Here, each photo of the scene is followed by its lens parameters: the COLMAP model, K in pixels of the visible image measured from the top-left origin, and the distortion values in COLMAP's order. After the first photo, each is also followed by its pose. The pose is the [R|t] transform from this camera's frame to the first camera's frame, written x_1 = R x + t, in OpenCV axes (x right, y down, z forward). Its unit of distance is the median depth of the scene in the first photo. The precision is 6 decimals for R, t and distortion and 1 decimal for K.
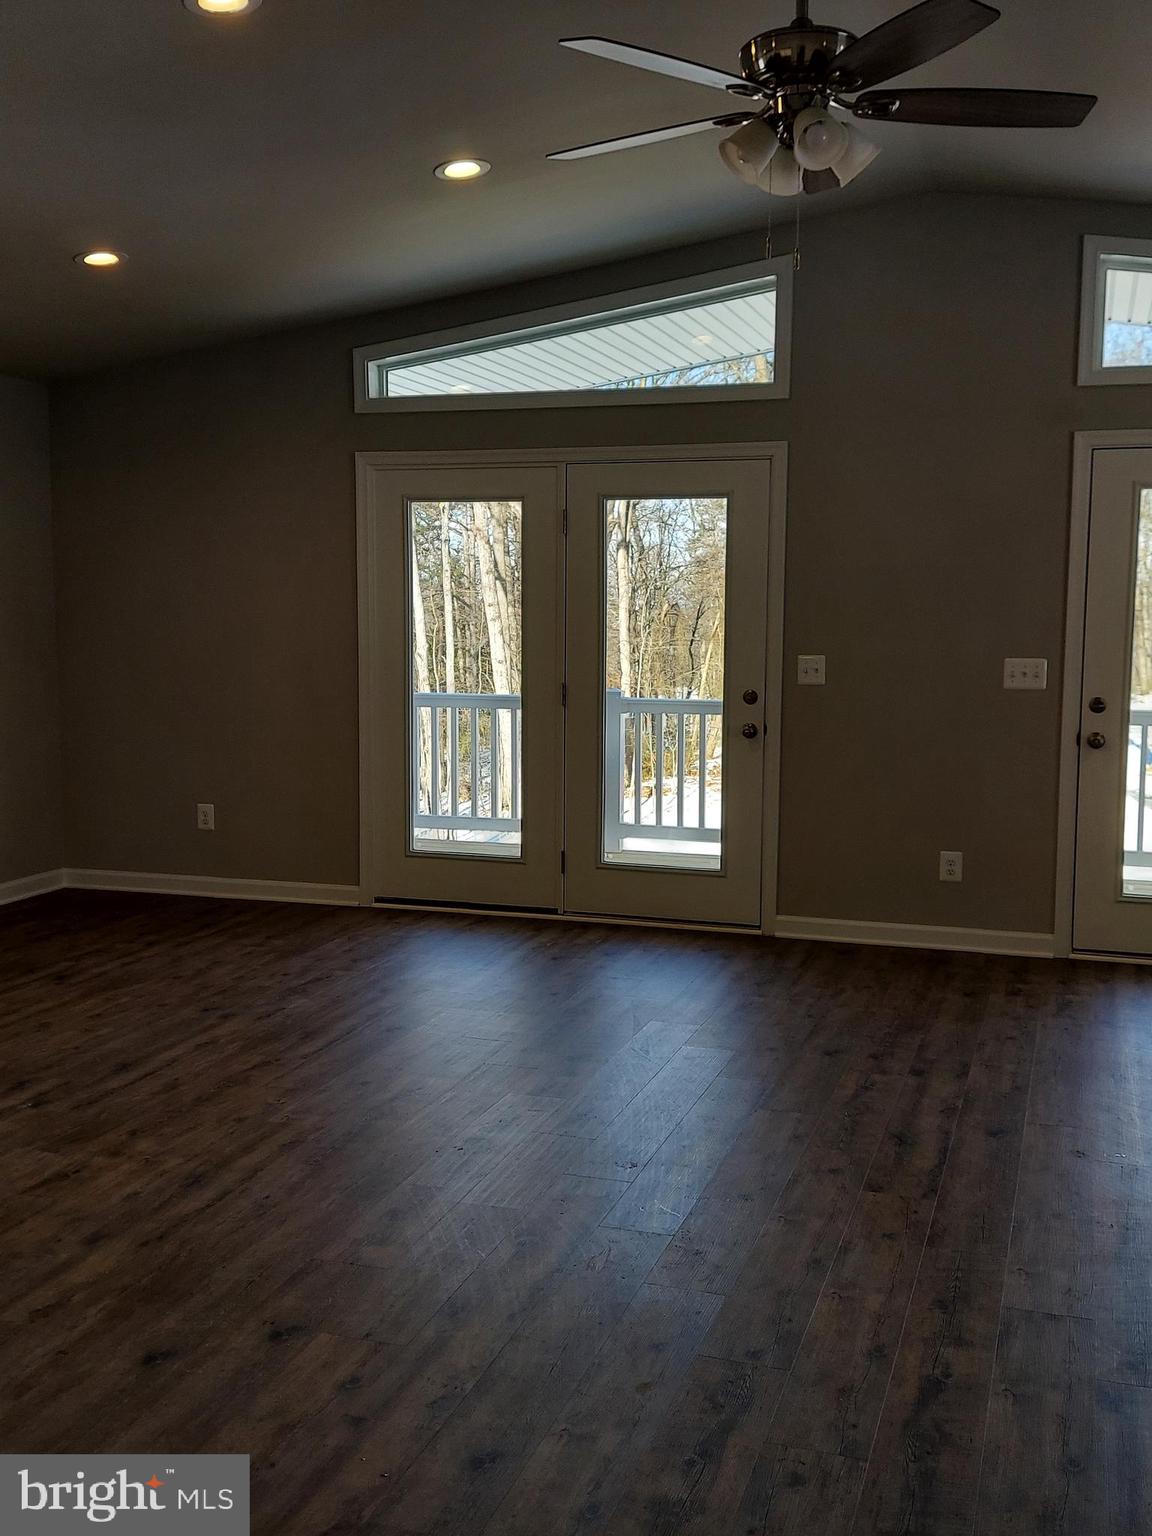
lens RADIAL K [[1601.0, 0, 577.6], [0, 1601.0, 770.8], [0, 0, 1]] dist [0.058153, 0.000000]
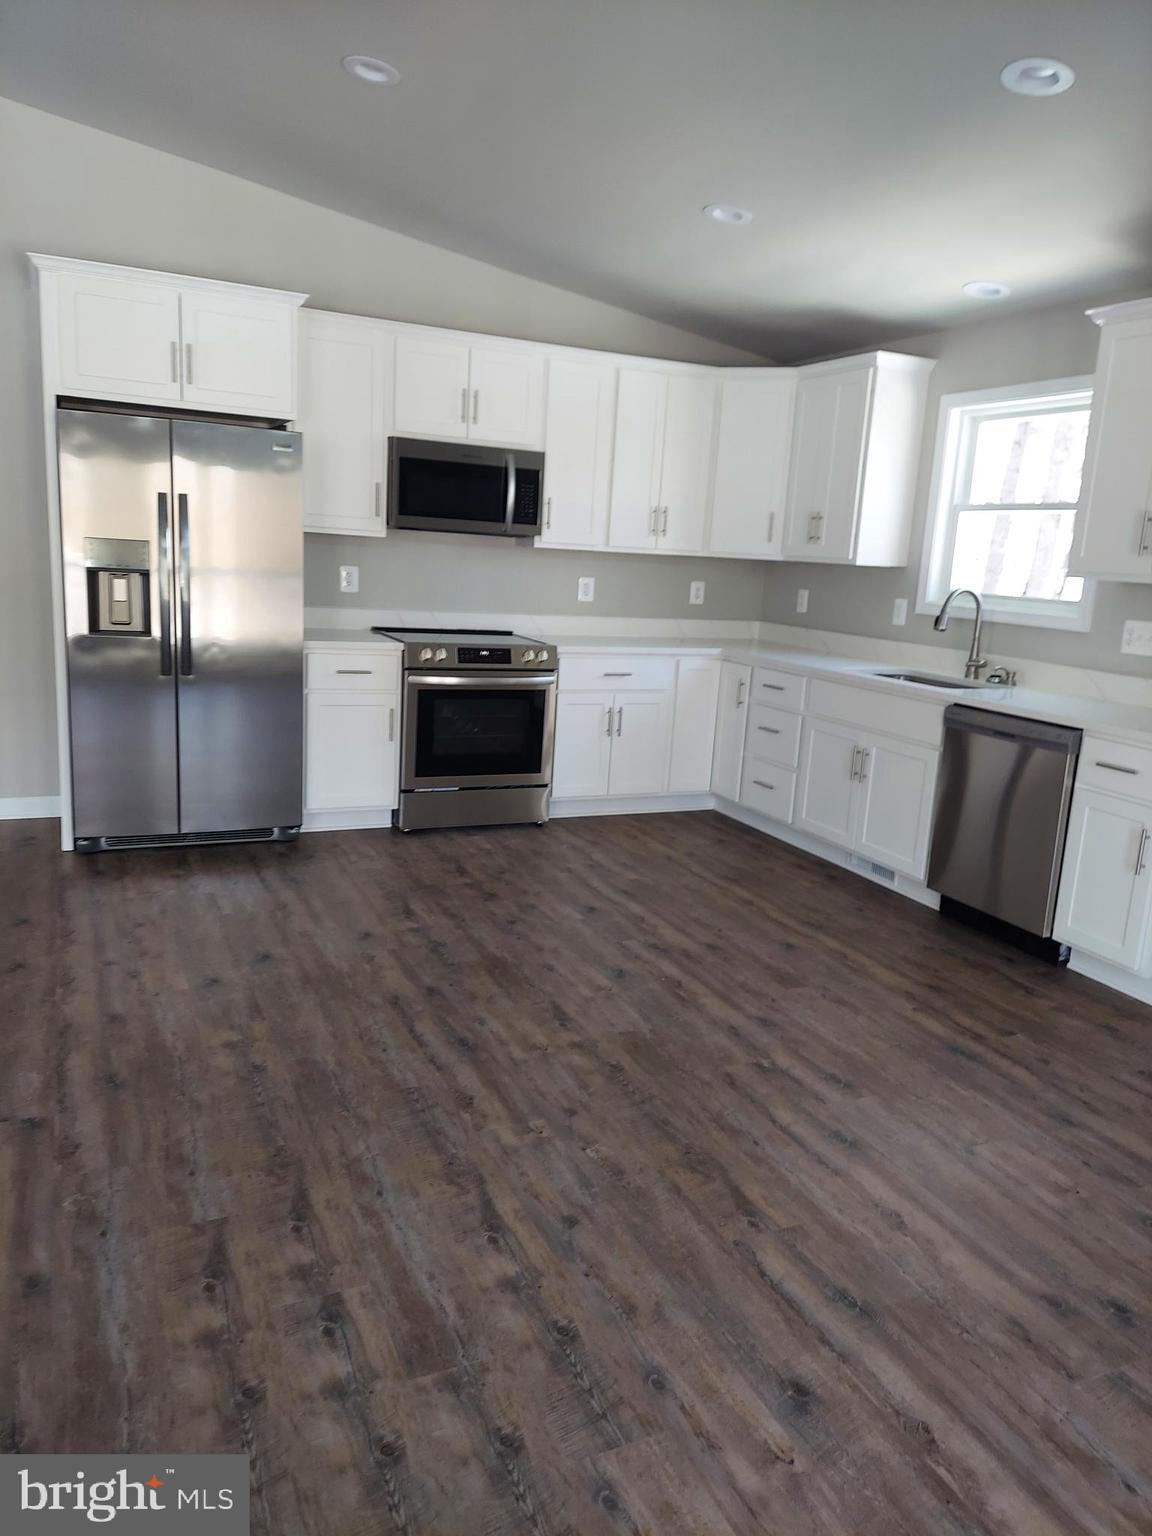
lens RADIAL K [[1097.6, 0, 574.8], [0, 1097.6, 765.4], [0, 0, 1]] dist [0.099438, -0.104290]
pose [[-0.736173, 0.088738, -0.670951, 0.173738], [-0.132071, 0.953472, 0.271013, -0.127622], [0.663783, 0.288125, -0.690200, 1.243951]]
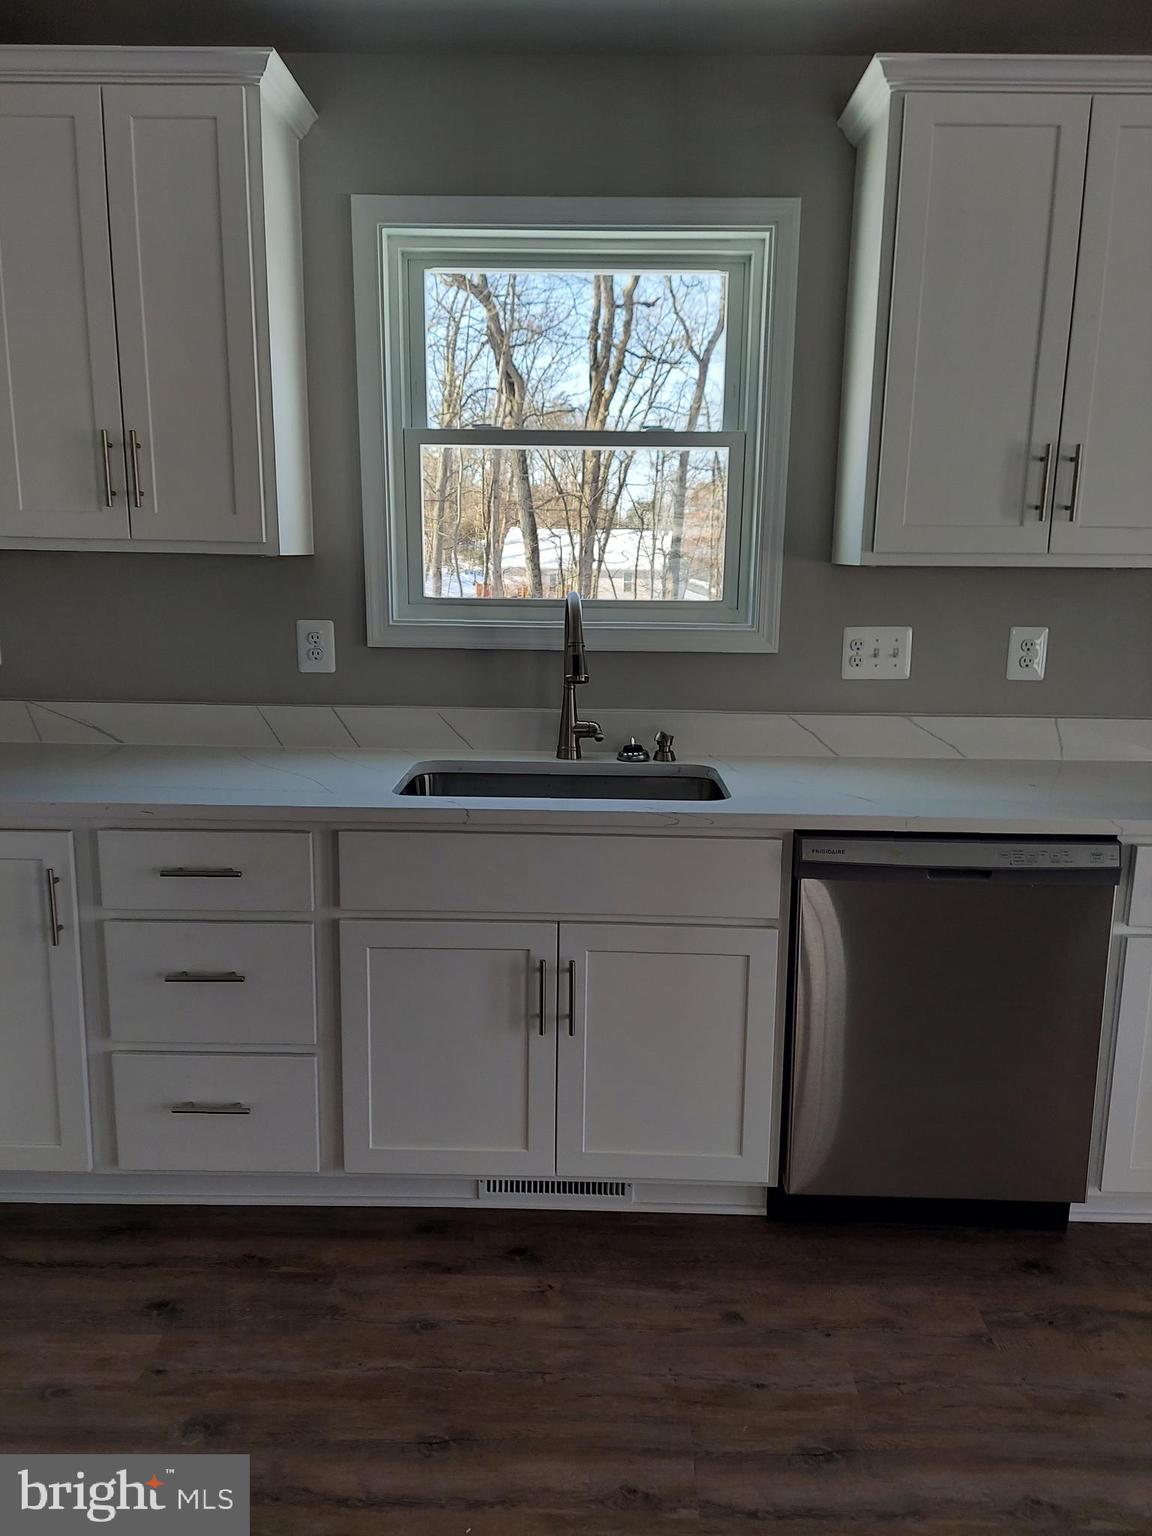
lens RADIAL K [[1097.6, 0, 582.0], [0, 1097.6, 760.2], [0, 0, 1]] dist [0.099438, -0.104290]
pose [[0.290987, 0.179853, -0.939670, -0.268625], [-0.114998, 0.981626, 0.152272, -0.058109], [0.949791, 0.063751, 0.306323, 0.601244]]
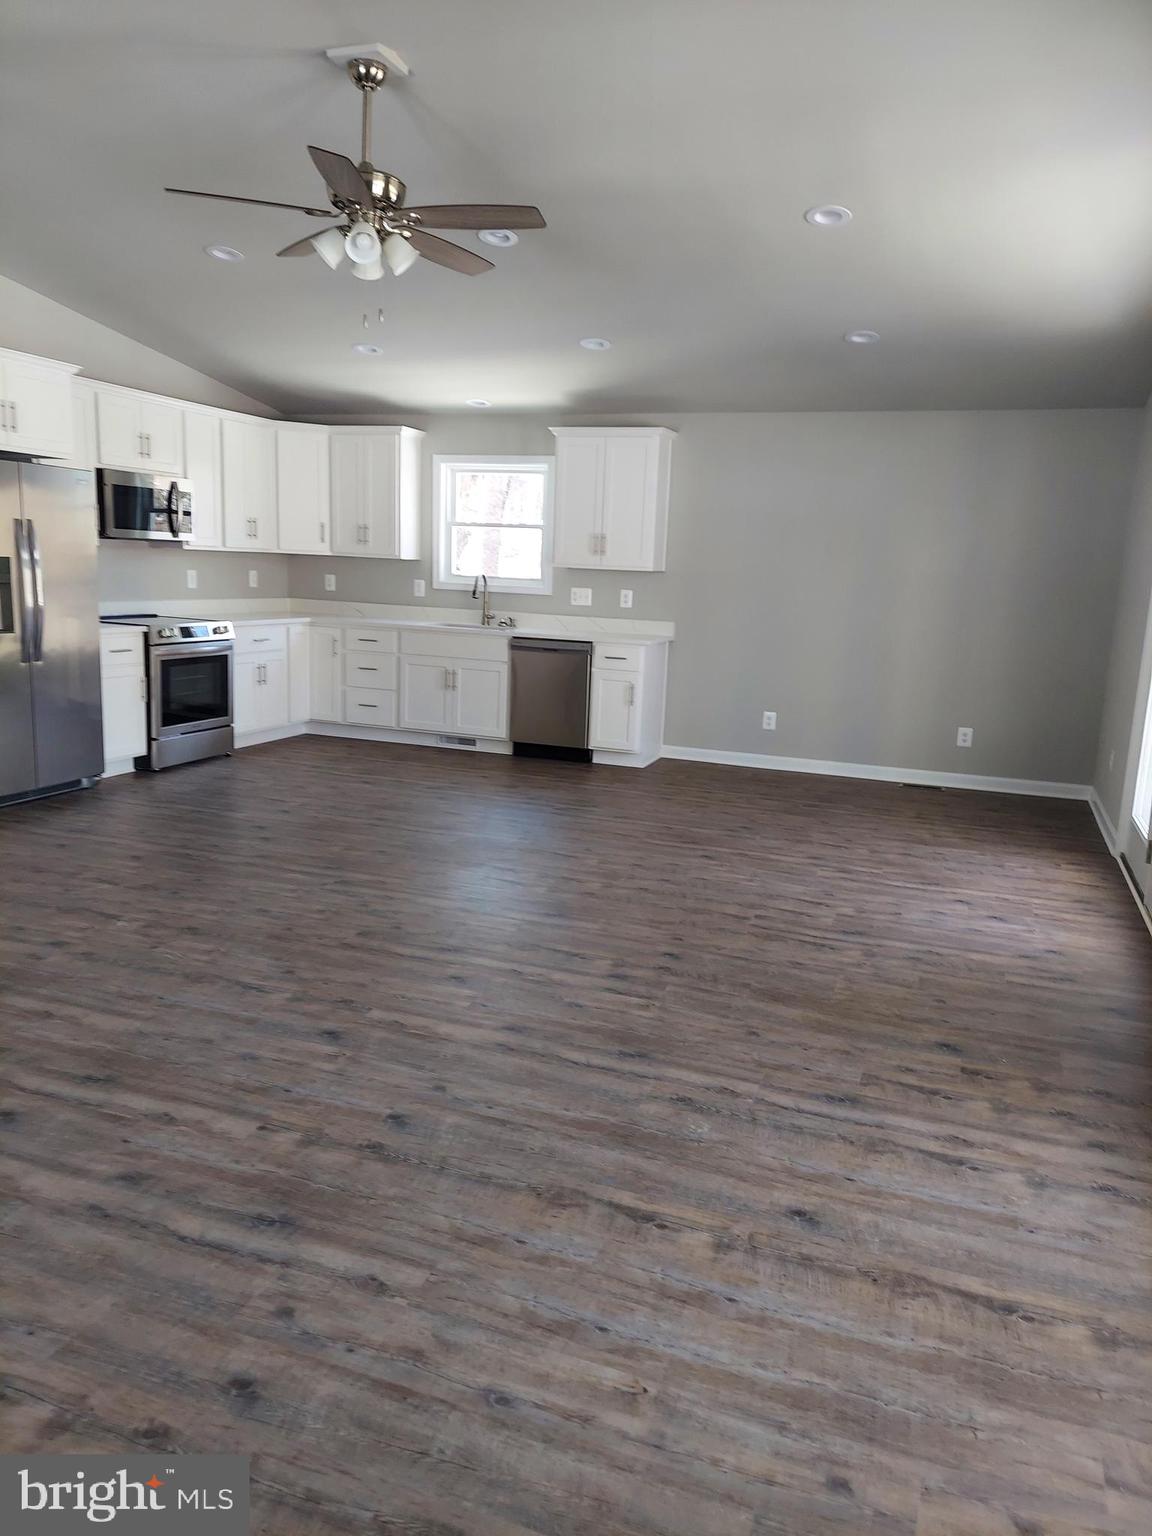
lens RADIAL K [[1097.6, 0, 580.4], [0, 1097.6, 760.9], [0, 0, 1]] dist [0.099438, -0.104290]
pose [[-0.035406, 0.172664, -0.984344, 0.955562], [-0.147746, 0.973234, 0.176029, -0.094818], [0.988391, 0.151666, -0.008948, 0.957676]]
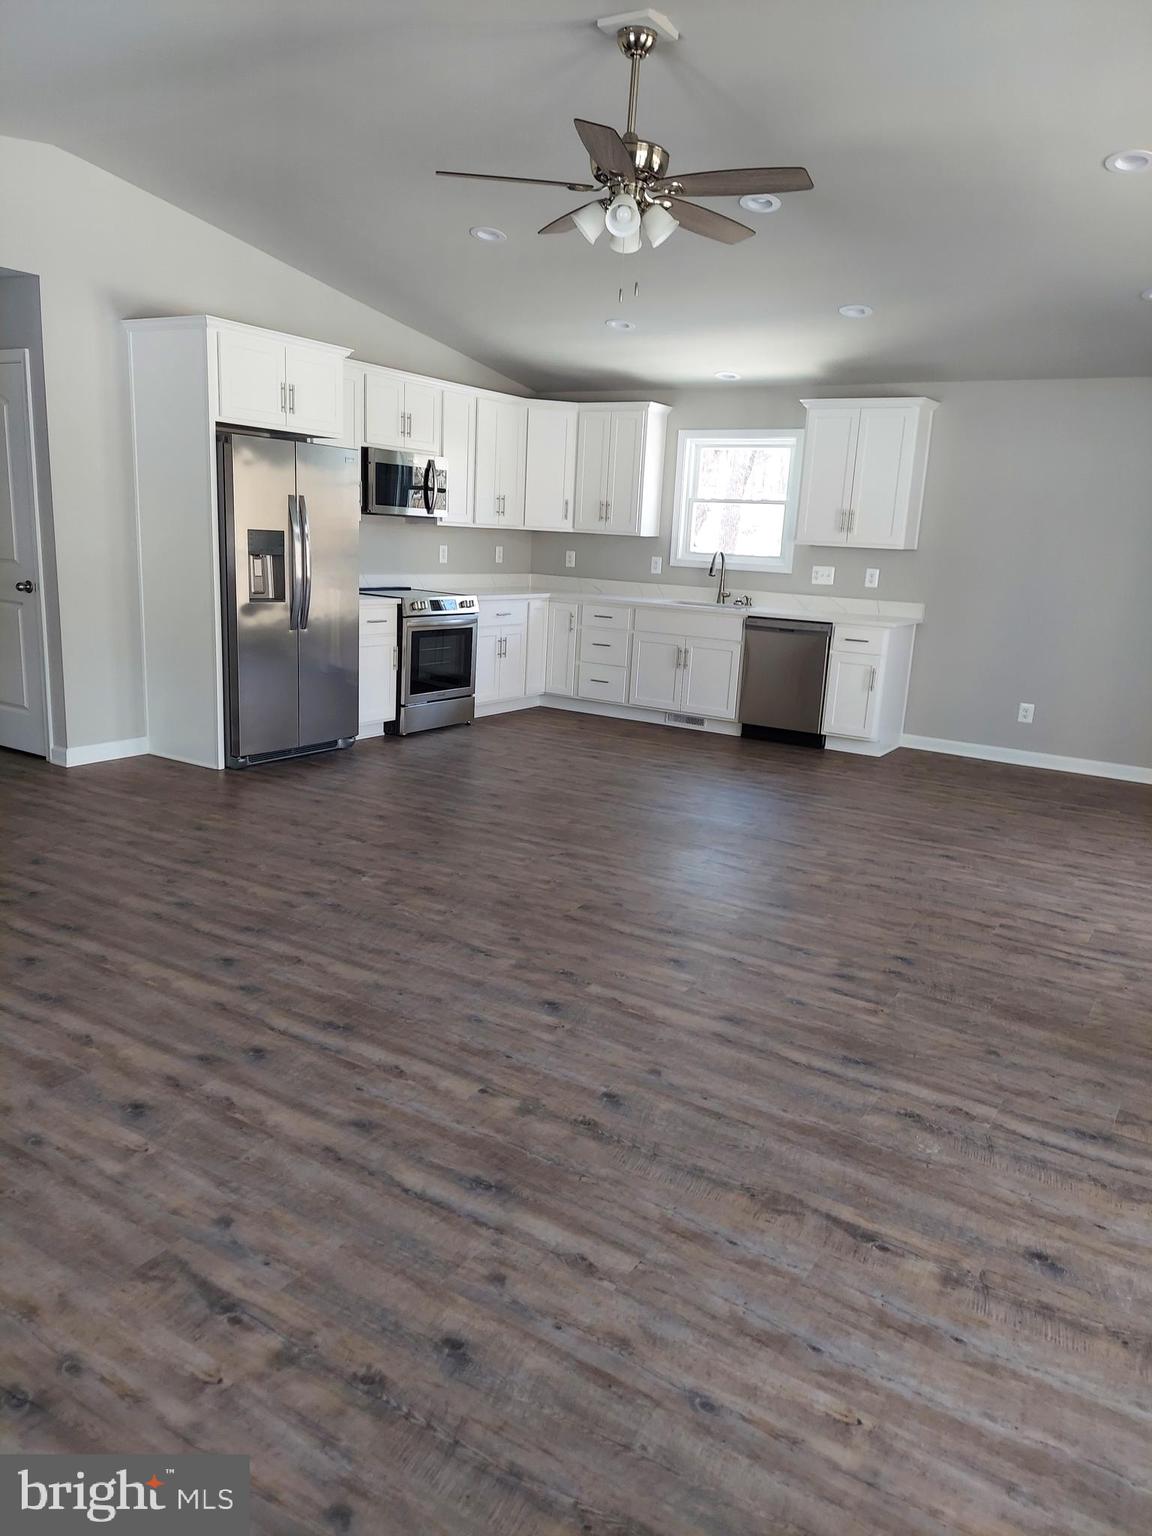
lens RADIAL K [[1097.6, 0, 577.0], [0, 1097.6, 760.5], [0, 0, 1]] dist [0.099438, -0.104290]
pose [[-0.246485, 0.184855, -0.951354, 0.943641], [-0.155967, 0.961279, 0.227192, -0.095251], [0.956514, 0.204379, -0.208110, 0.953346]]
